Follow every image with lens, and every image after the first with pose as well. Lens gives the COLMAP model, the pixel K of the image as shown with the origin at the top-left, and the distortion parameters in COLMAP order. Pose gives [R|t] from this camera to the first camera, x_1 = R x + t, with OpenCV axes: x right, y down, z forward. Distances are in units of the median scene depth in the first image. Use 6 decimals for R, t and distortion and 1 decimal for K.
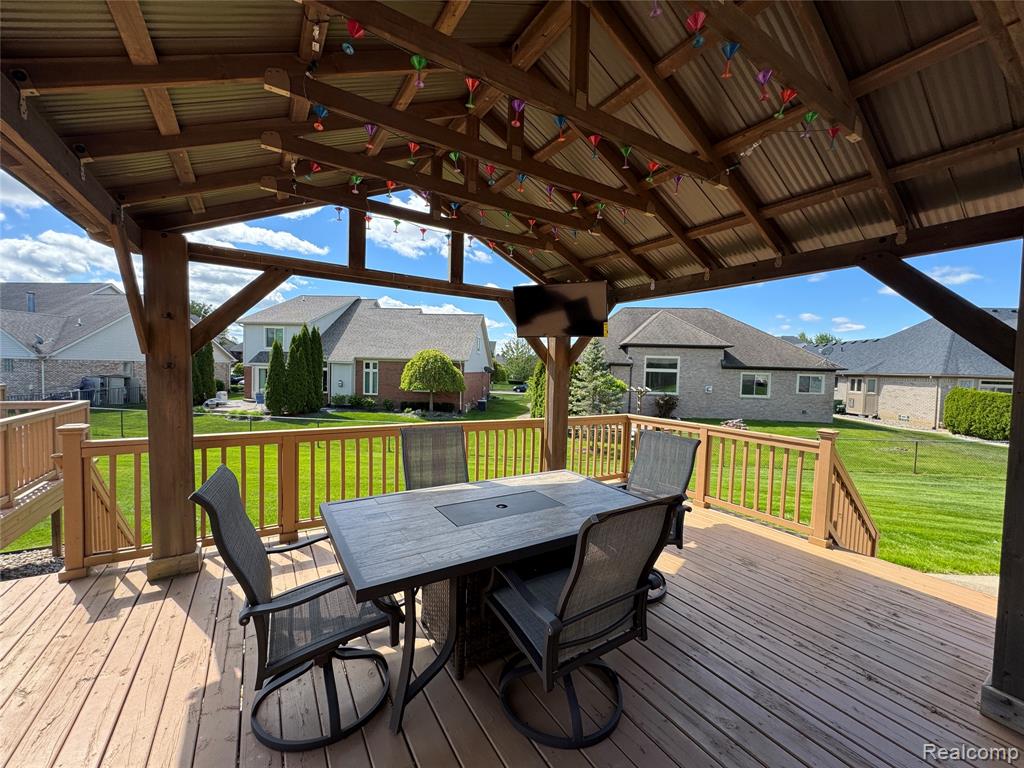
lens RADIAL K [[410.0, 0, 515.9], [0, 410.0, 380.1], [0, 0, 1]] dist [-0.004520, 0.000917]
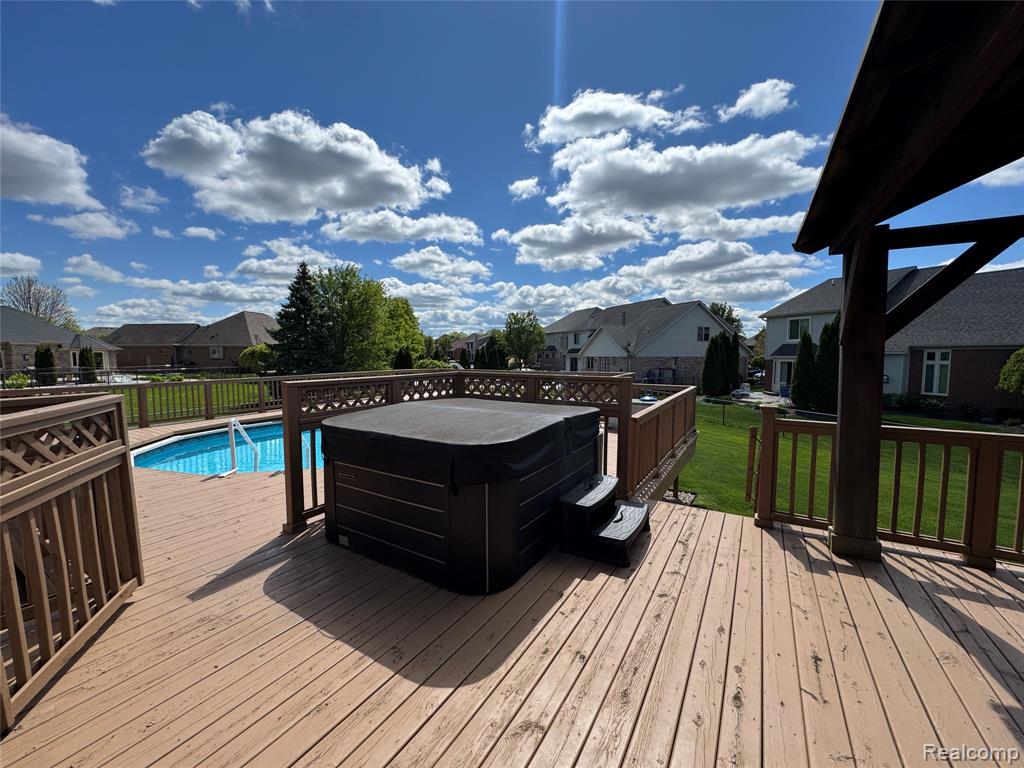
lens RADIAL K [[410.0, 0, 511.8], [0, 410.0, 383.1], [0, 0, 1]] dist [-0.004520, 0.000917]
pose [[0.444999, 0.036351, -0.894793, -0.033179], [-0.015704, 0.999339, 0.032789, 0.001485], [0.895393, -0.000540, 0.445276, -0.027614]]
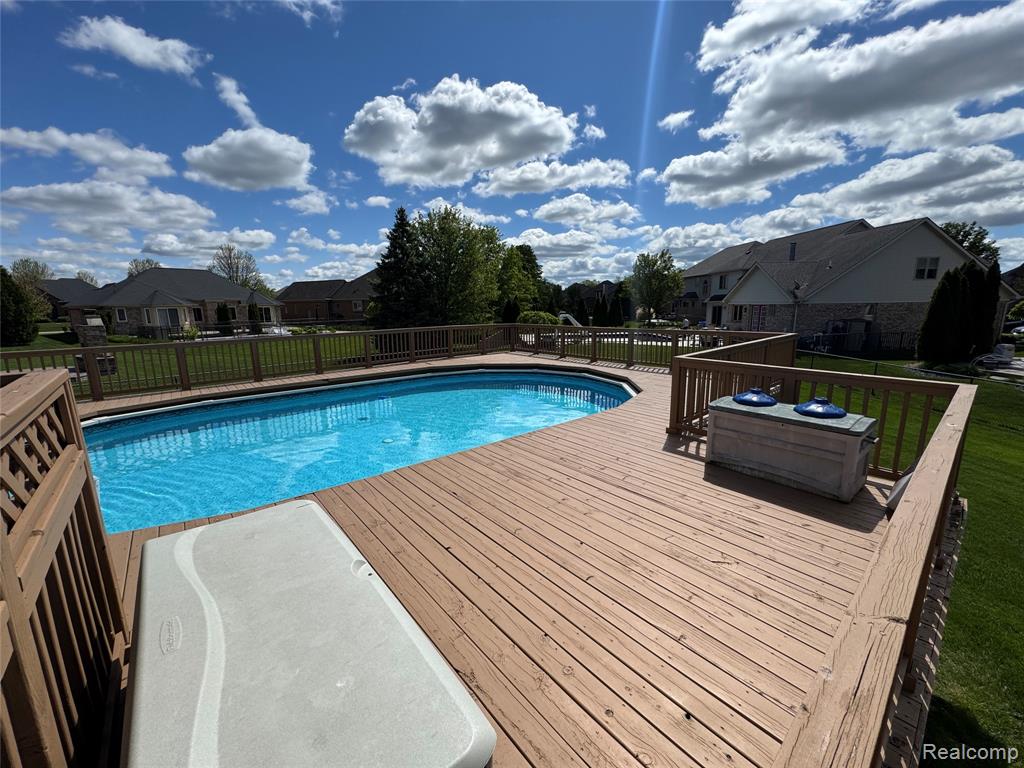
lens RADIAL K [[410.0, 0, 510.4], [0, 410.0, 379.6], [0, 0, 1]] dist [-0.004520, 0.000917]
pose [[0.133564, 0.148827, -0.979802, -0.165556], [-0.011520, 0.988826, 0.148627, -0.005361], [0.990973, -0.008564, 0.133786, 0.099473]]
